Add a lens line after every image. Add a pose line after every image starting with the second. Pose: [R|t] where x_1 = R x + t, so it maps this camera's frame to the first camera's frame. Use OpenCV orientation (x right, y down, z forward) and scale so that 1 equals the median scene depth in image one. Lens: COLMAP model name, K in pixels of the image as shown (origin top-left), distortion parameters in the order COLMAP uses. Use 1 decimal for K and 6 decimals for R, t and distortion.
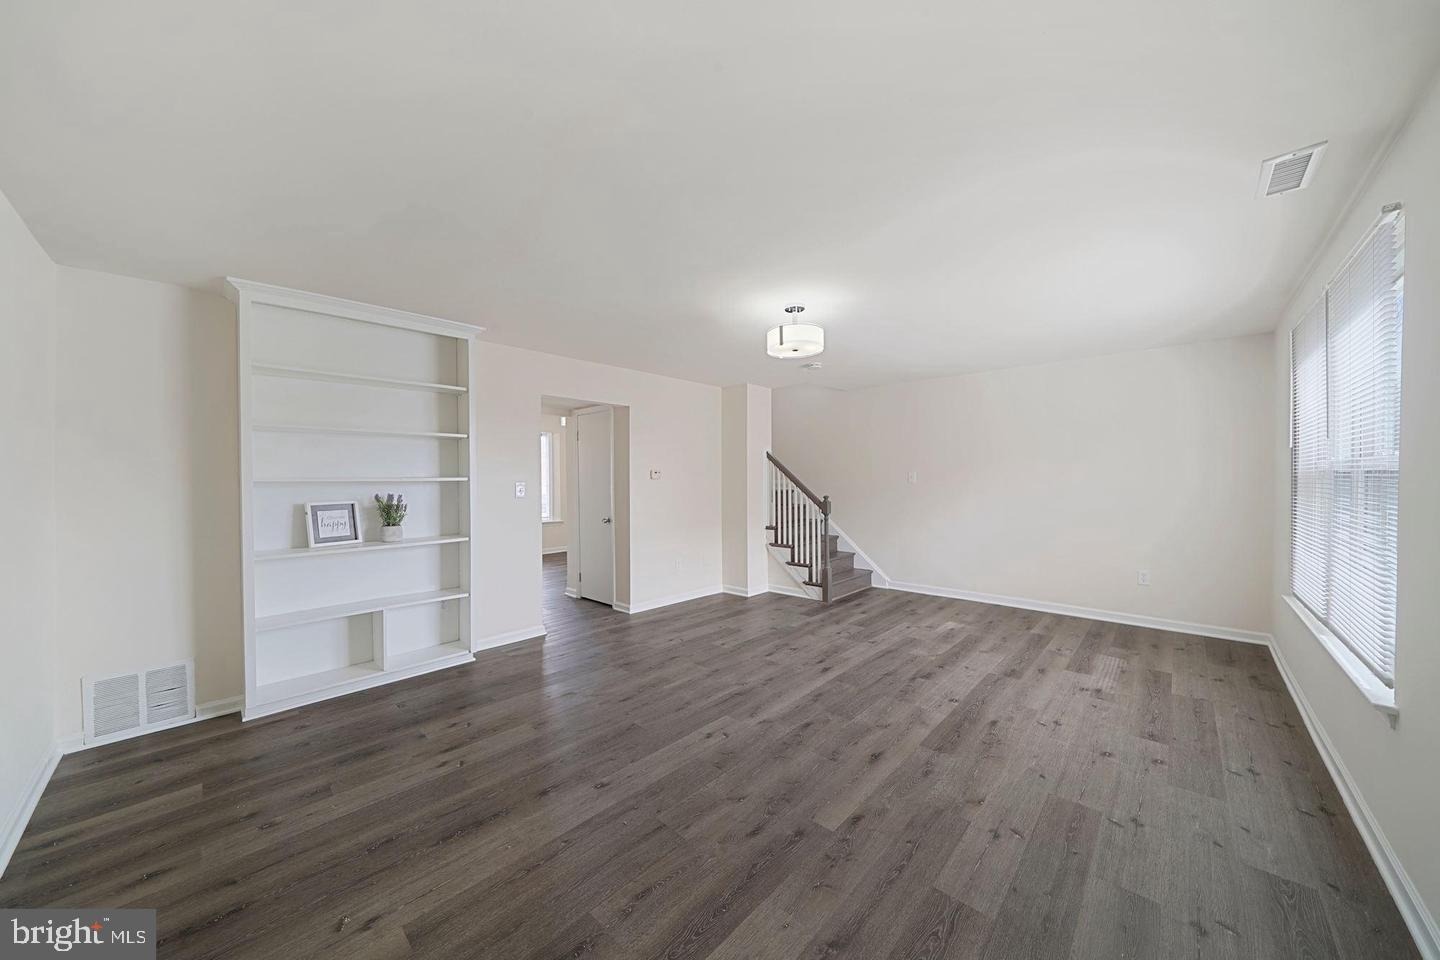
lens RADIAL K [[501.7, 0, 712.8], [0, 501.7, 478.6], [0, 0, 1]] dist [-0.006025, -0.000055]
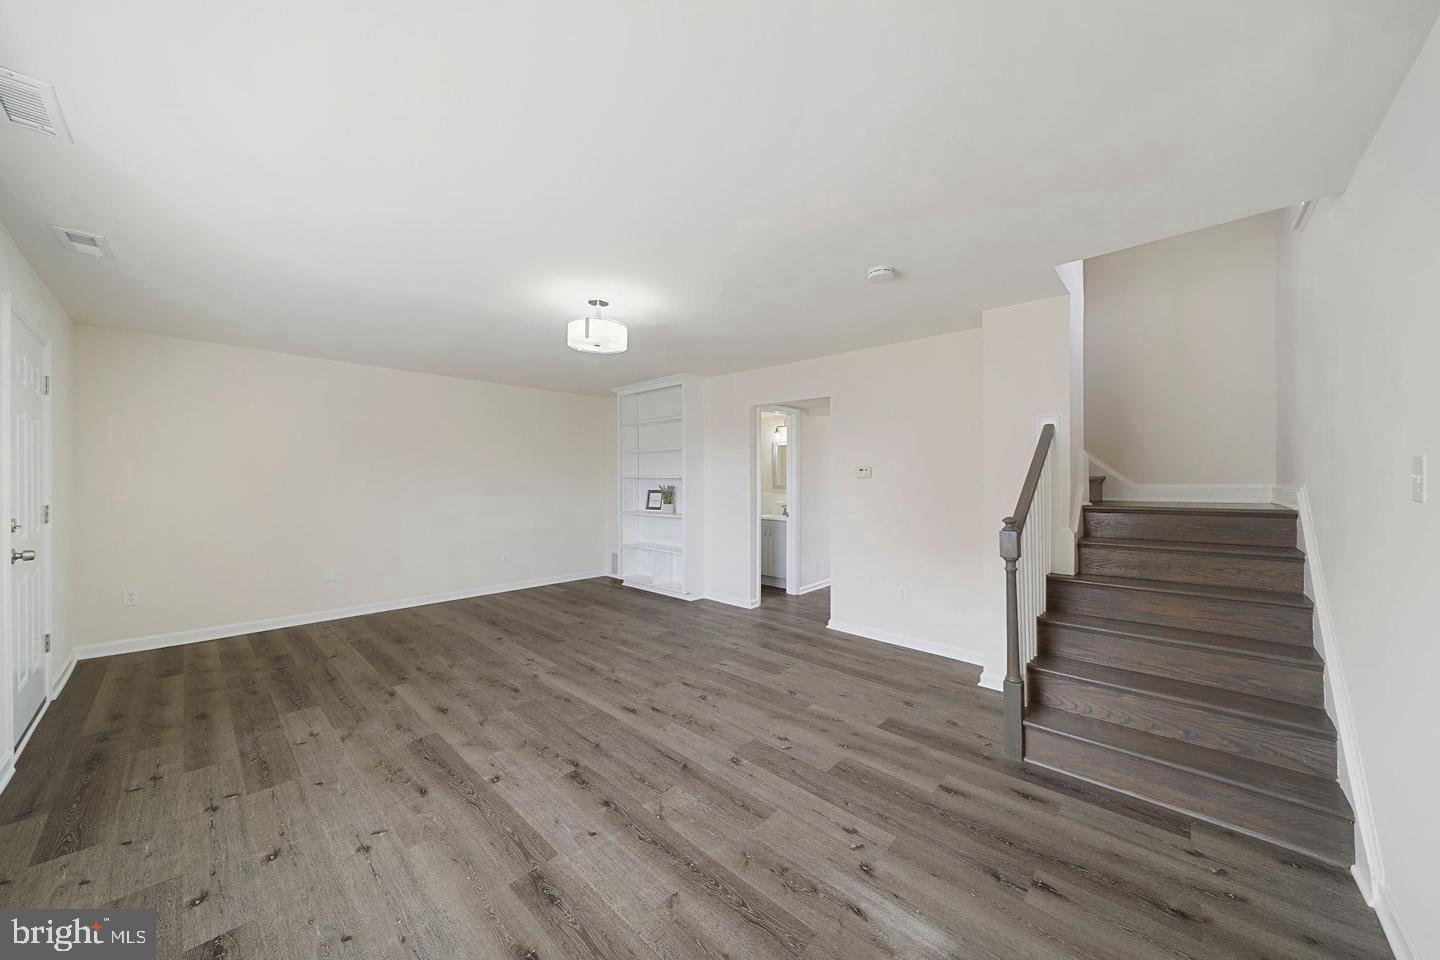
lens RADIAL K [[501.7, 0, 713.9], [0, 501.7, 474.3], [0, 0, 1]] dist [-0.006025, -0.000055]
pose [[-0.001727, -0.000100, -0.999999, 1.251140], [-0.003477, 0.999994, -0.000094, -0.008406], [0.999992, 0.003477, -0.001727, 1.356681]]
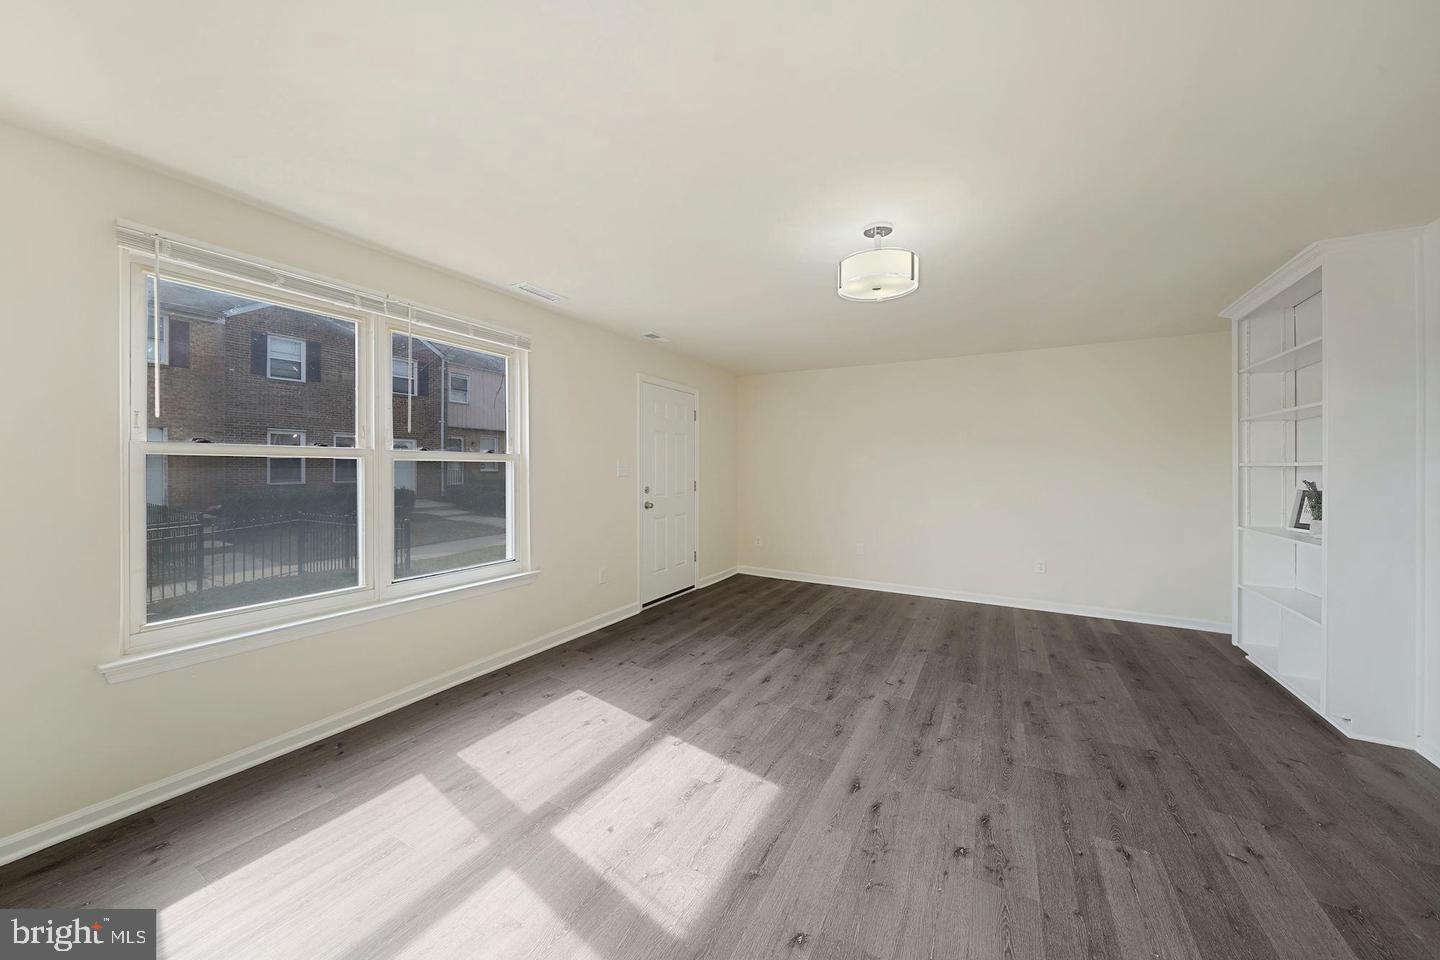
lens RADIAL K [[501.7, 0, 705.4], [0, 501.7, 474.0], [0, 0, 1]] dist [-0.006025, -0.000055]
pose [[-0.974021, 0.006850, -0.226353, 0.632736], [0.003651, 0.999888, 0.014548, 0.003096], [0.226427, 0.013344, -0.973937, 1.827585]]
